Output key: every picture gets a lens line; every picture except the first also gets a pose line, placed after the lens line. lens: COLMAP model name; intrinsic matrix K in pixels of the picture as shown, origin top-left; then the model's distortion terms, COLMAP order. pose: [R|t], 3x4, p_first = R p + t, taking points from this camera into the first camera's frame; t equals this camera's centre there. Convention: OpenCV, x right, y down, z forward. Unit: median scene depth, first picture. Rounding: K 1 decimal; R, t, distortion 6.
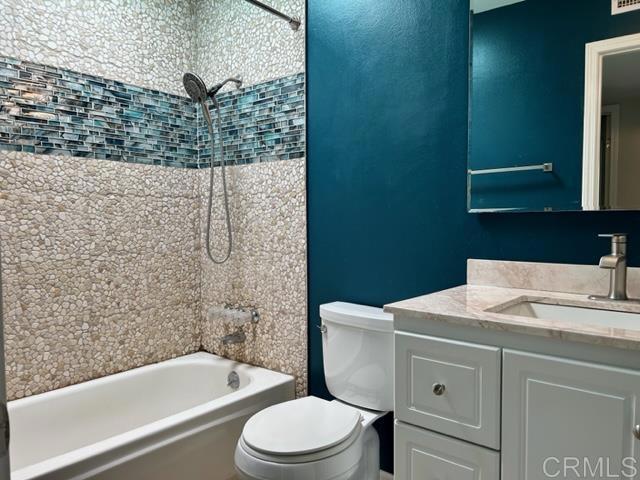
lens RADIAL K [[480.8, 0, 322.4], [0, 480.8, 239.4], [0, 0, 1]] dist [0.054293, -0.056765]
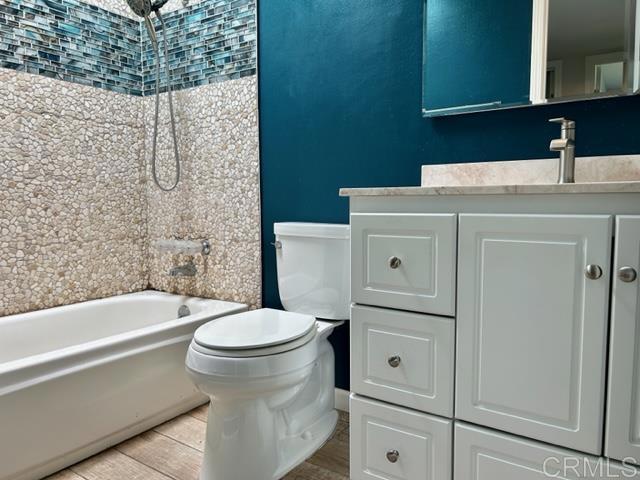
lens RADIAL K [[480.8, 0, 320.1], [0, 480.8, 240.1], [0, 0, 1]] dist [0.054293, -0.056765]
pose [[0.995625, -0.006813, 0.093188, -0.002452], [0.004471, 0.999670, 0.025314, 0.129159], [-0.093329, -0.024787, 0.995327, 0.018443]]
